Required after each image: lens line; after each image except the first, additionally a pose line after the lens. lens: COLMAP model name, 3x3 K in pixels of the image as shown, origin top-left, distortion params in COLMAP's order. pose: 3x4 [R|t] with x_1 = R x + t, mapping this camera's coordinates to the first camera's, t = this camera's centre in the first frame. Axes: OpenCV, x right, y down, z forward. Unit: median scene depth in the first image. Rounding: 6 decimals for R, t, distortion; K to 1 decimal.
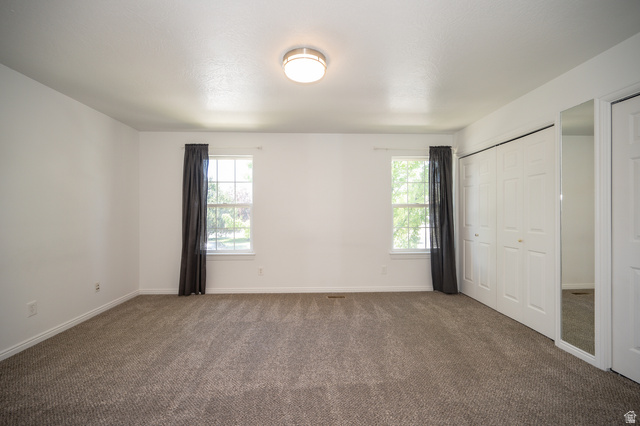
lens RADIAL K [[256.6, 0, 316.3], [0, 256.6, 209.1], [0, 0, 1]] dist [0.003109, -0.000700]
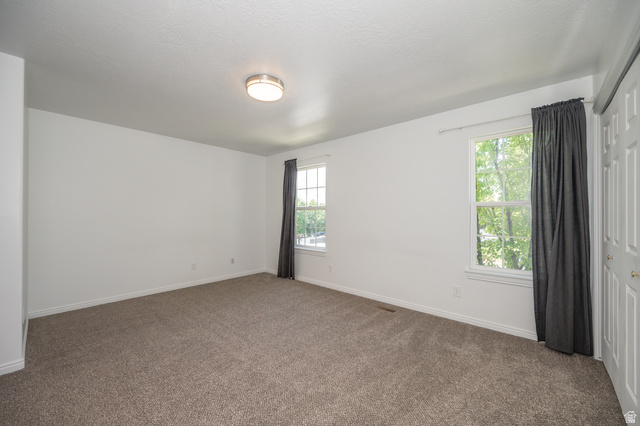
lens RADIAL K [[256.6, 0, 315.1], [0, 256.6, 214.0], [0, 0, 1]] dist [0.003109, -0.000700]
pose [[0.712957, 0.001407, -0.701207, 0.513529], [0.009366, 0.999890, 0.011529, -0.001570], [0.701145, -0.014787, 0.712865, 0.186845]]
